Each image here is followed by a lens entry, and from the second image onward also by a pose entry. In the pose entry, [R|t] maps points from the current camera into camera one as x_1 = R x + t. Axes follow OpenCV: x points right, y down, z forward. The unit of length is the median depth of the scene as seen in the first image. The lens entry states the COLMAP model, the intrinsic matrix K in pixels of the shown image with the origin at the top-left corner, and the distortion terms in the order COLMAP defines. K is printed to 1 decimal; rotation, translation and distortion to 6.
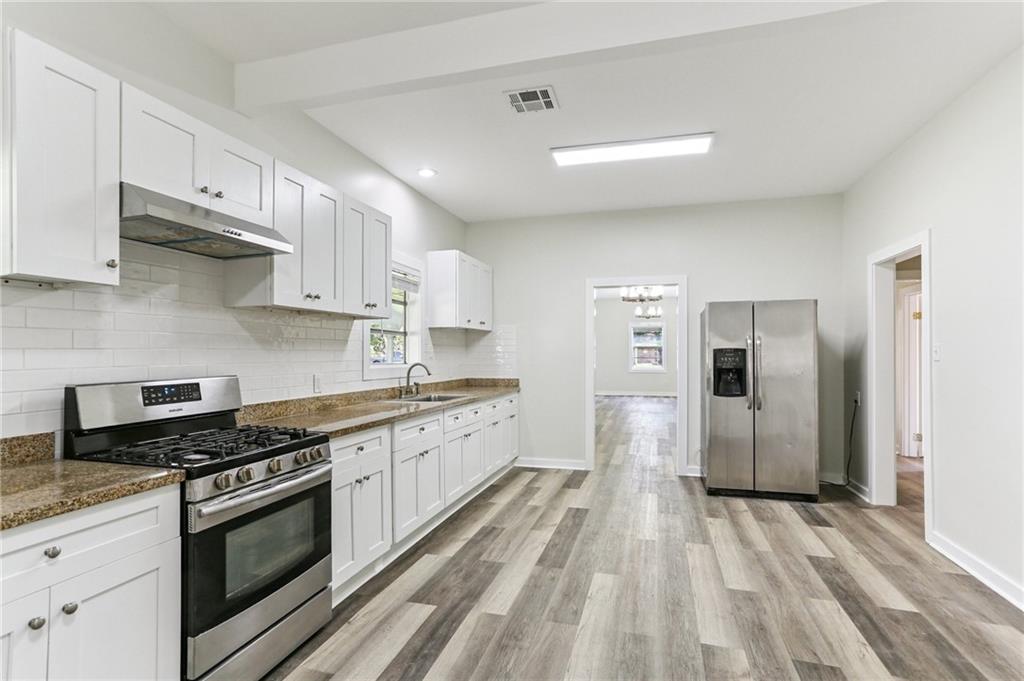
lens RADIAL K [[506.7, 0, 507.6], [0, 506.7, 346.9], [0, 0, 1]] dist [0.025104, 0.003985]
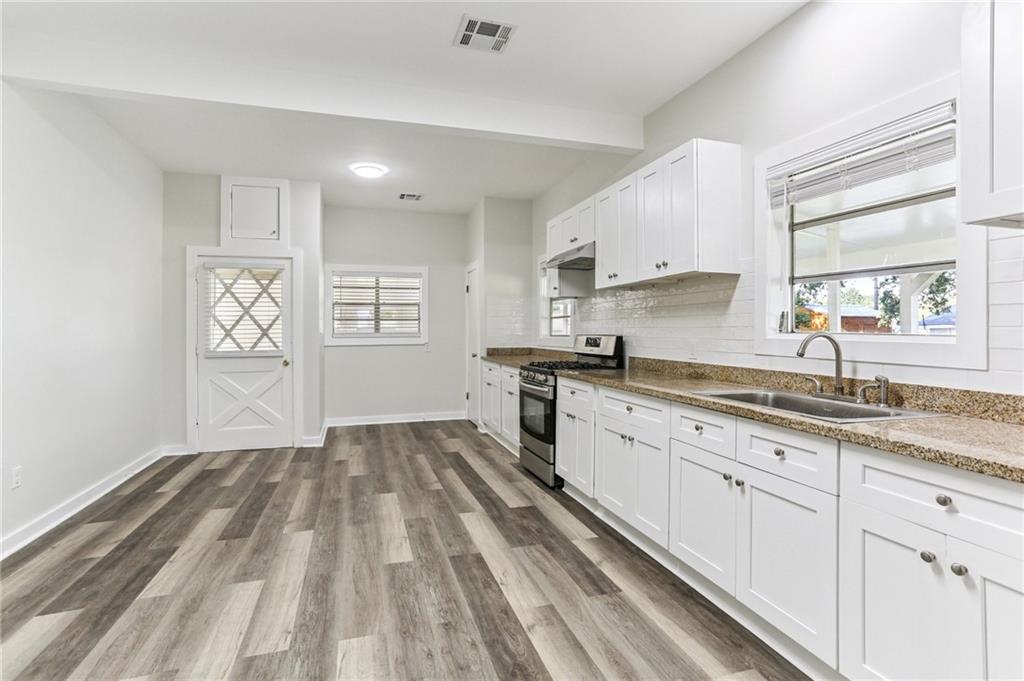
lens RADIAL K [[506.7, 0, 509.0], [0, 506.7, 337.5], [0, 0, 1]] dist [0.025104, 0.003985]
pose [[-0.834575, 0.011443, -0.550775, 0.534484], [0.014098, 0.999900, -0.000588, 0.052357], [0.550714, -0.008255, -0.834653, 1.893866]]
